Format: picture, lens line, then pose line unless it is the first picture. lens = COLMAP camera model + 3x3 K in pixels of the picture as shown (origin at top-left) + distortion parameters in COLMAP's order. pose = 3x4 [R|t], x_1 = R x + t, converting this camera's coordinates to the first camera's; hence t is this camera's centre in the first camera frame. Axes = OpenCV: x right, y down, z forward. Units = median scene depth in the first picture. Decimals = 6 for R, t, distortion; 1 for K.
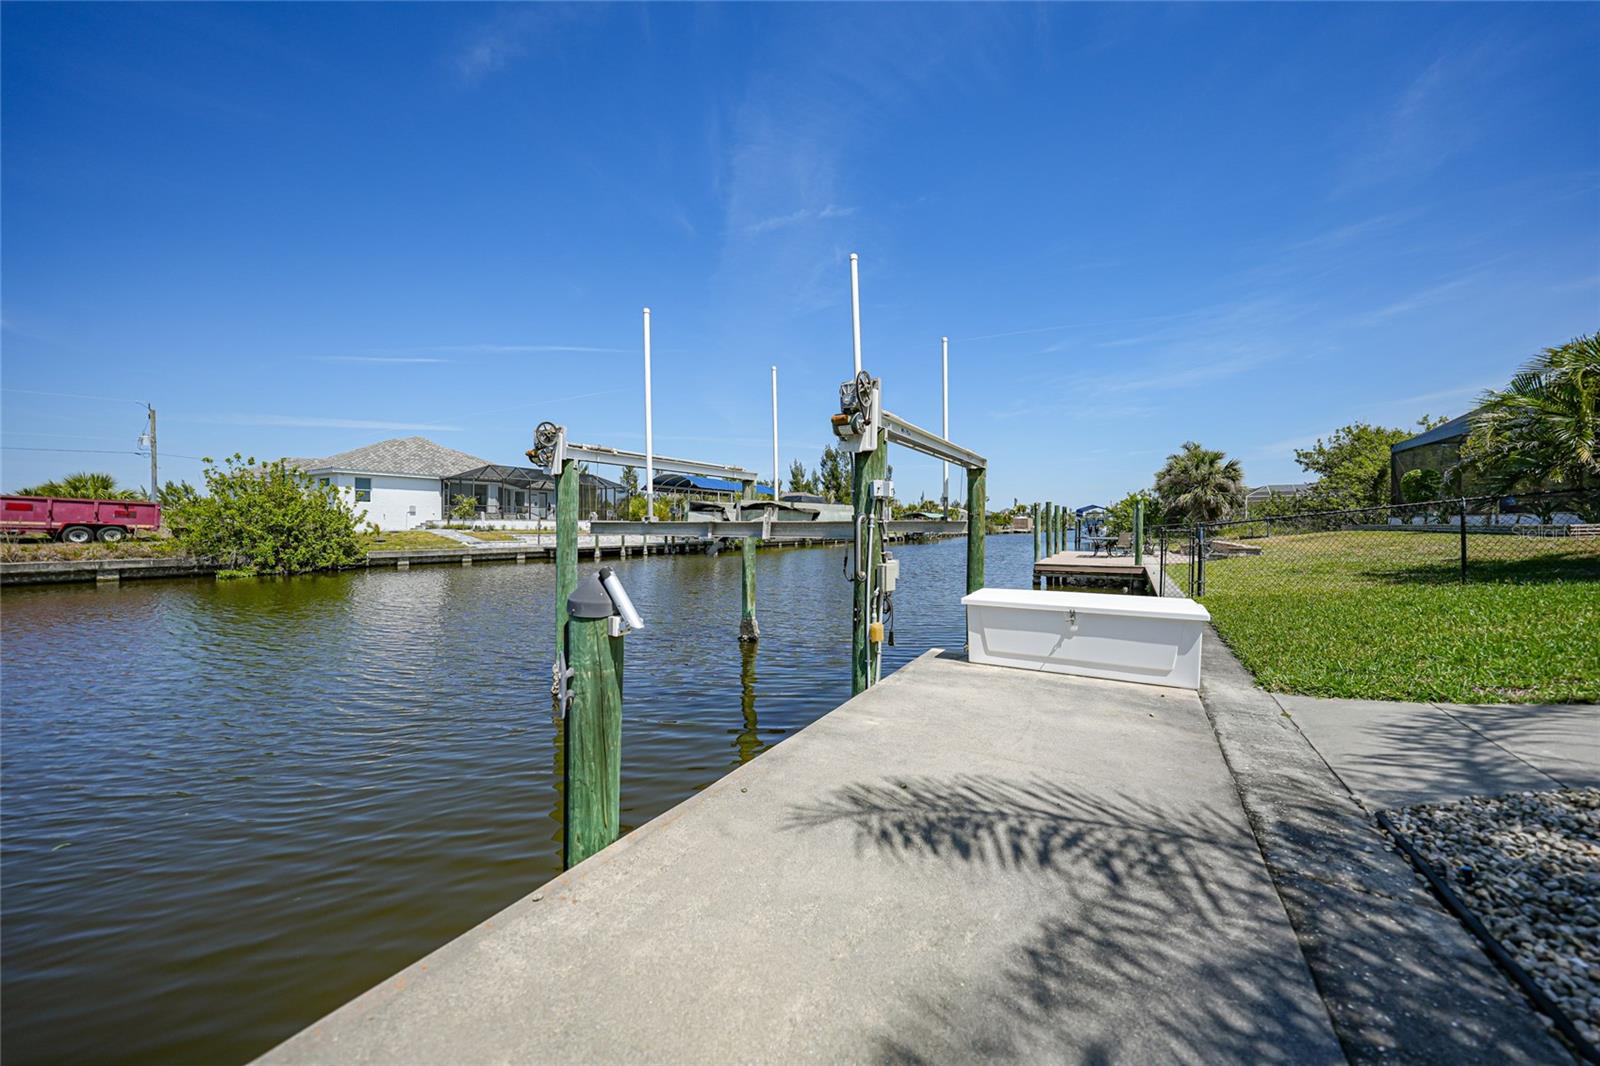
lens RADIAL K [[552.8, 0, 801.0], [0, 552.8, 529.7], [0, 0, 1]] dist [-0.012910, 0.000399]
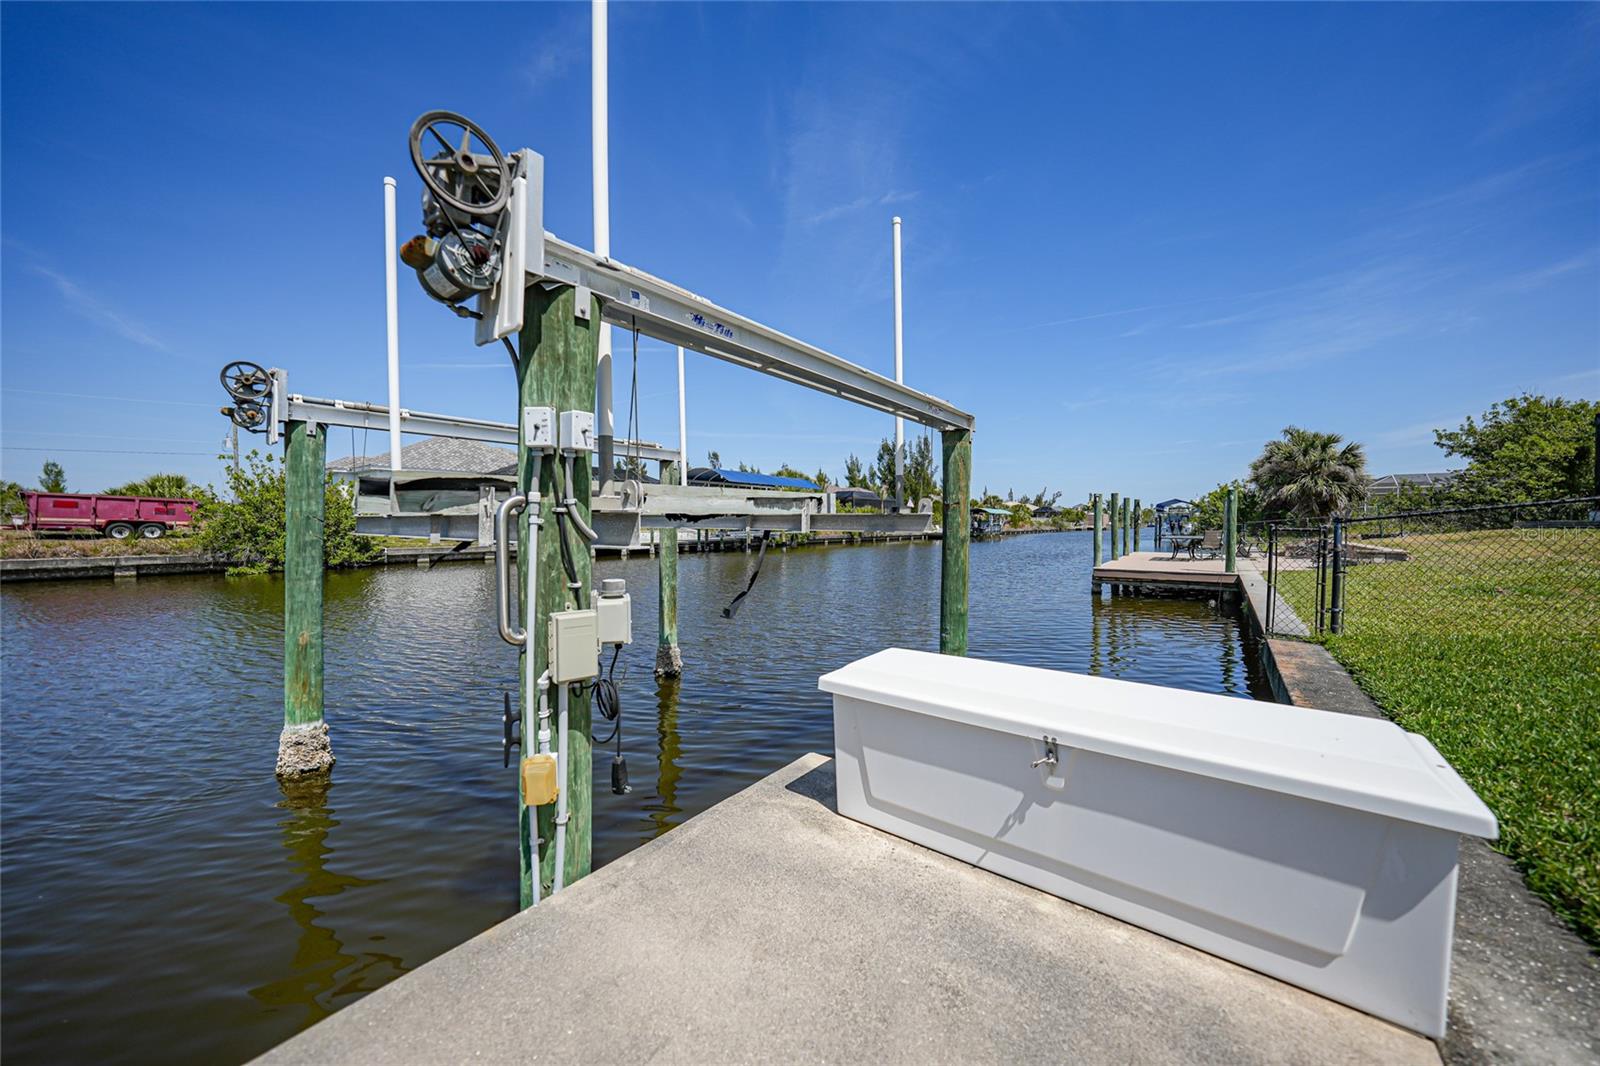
lens RADIAL K [[552.8, 0, 799.8], [0, 552.8, 539.0], [0, 0, 1]] dist [-0.012910, 0.000399]
pose [[0.993475, 0.003083, -0.114005, 0.068928], [-0.000436, 0.999730, 0.023240, -0.000558], [0.114046, -0.023038, 0.993208, 0.114457]]
